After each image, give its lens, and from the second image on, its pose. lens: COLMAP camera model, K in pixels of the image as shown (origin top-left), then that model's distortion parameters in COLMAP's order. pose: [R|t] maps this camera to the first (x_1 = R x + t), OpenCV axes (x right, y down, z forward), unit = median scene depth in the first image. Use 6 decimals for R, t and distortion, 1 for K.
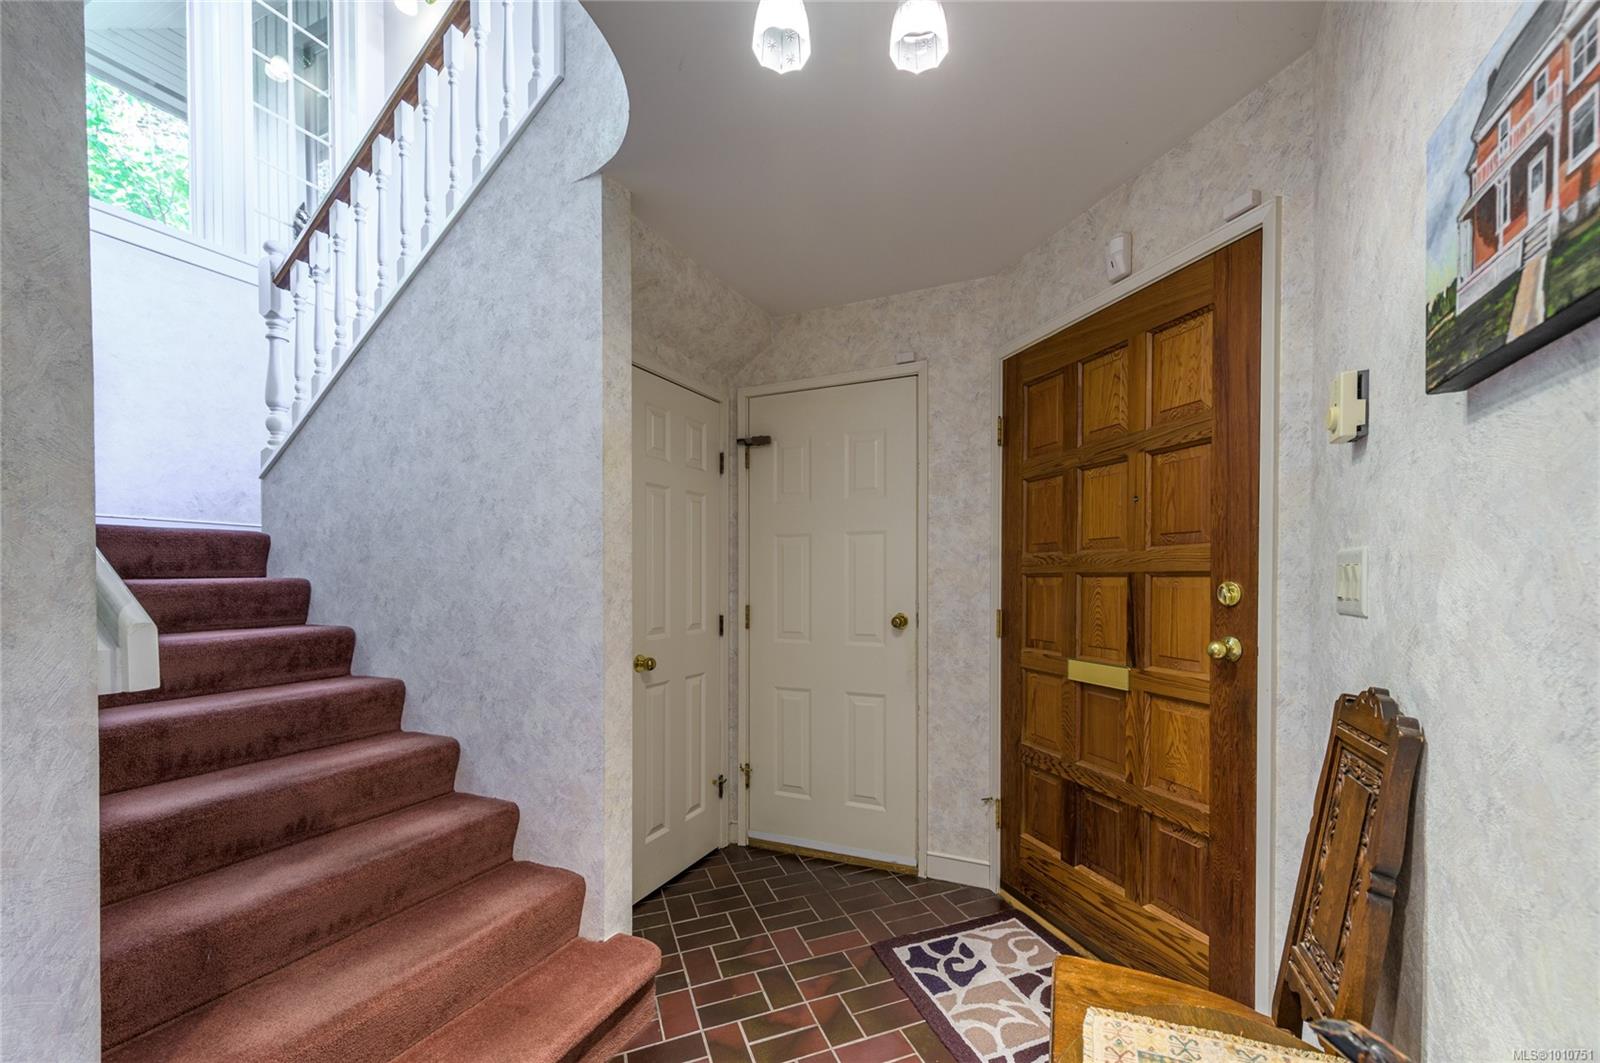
lens RADIAL K [[680.7, 0, 803.0], [0, 680.7, 580.5], [0, 0, 1]] dist [0.010864, -0.000029]
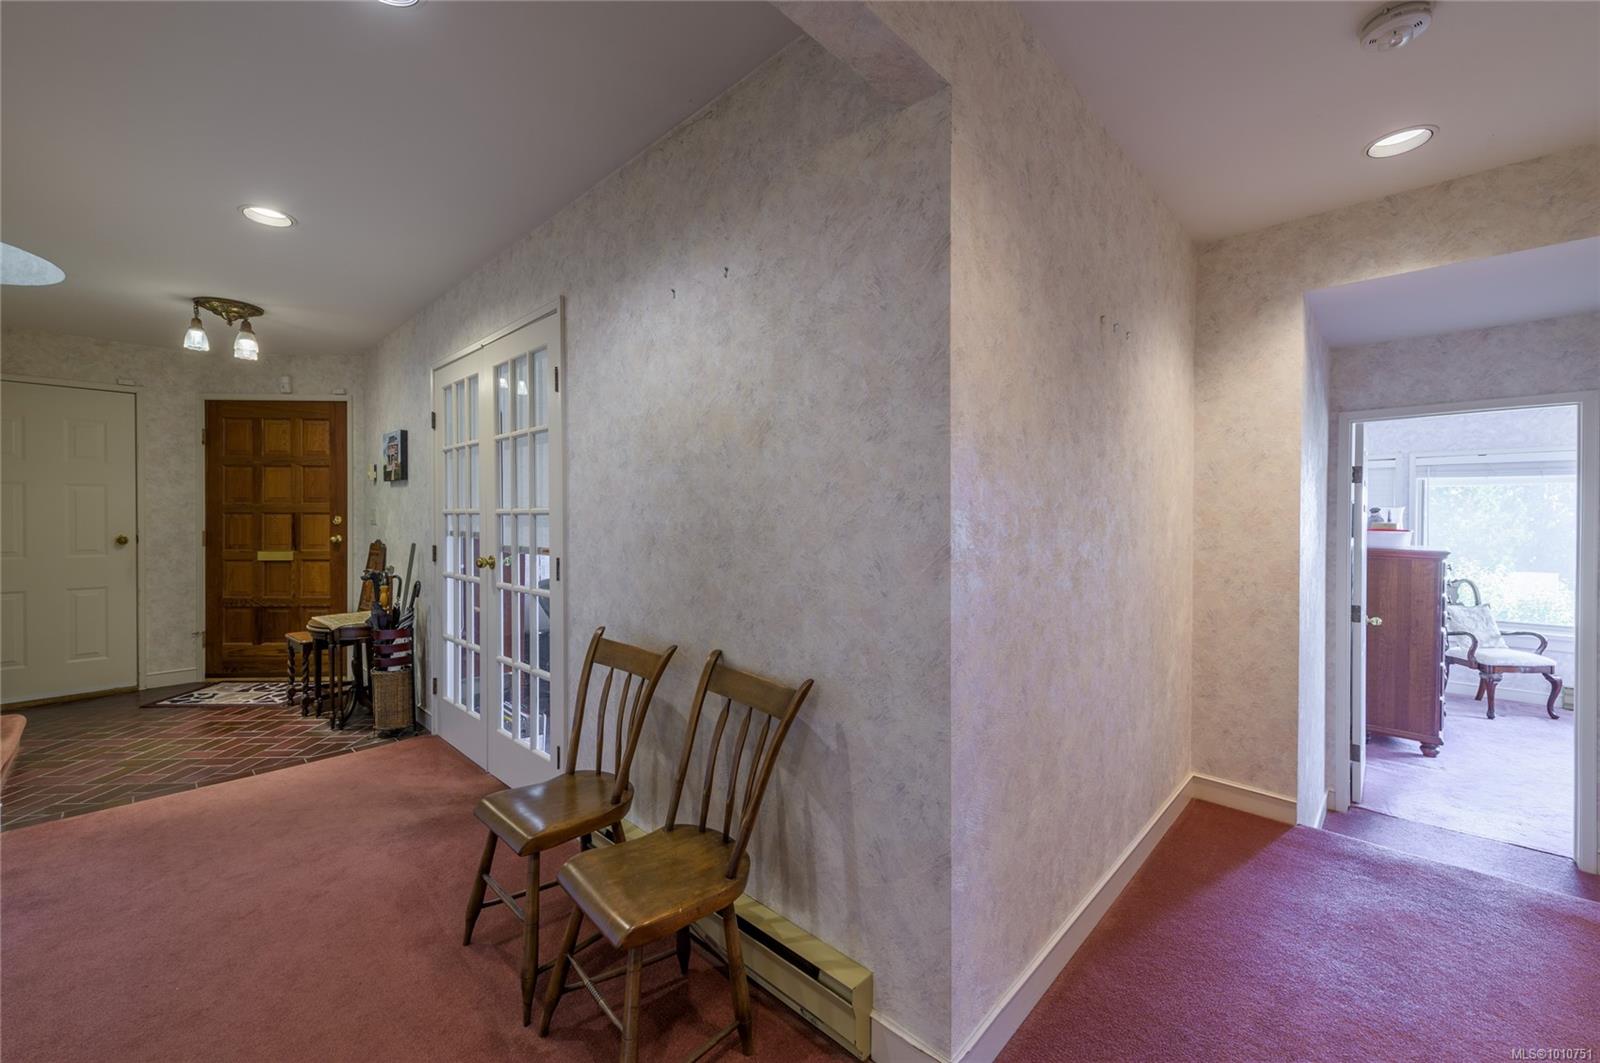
lens RADIAL K [[624.9, 0, 800.0], [0, 624.9, 531.5], [0, 0, 1]] dist [0.001850, 0.000087]
pose [[0.318375, -0.017086, 0.947811, -1.032155], [-0.001632, 0.999826, 0.018572, 0.010917], [-0.947963, -0.007460, 0.318292, -1.391834]]
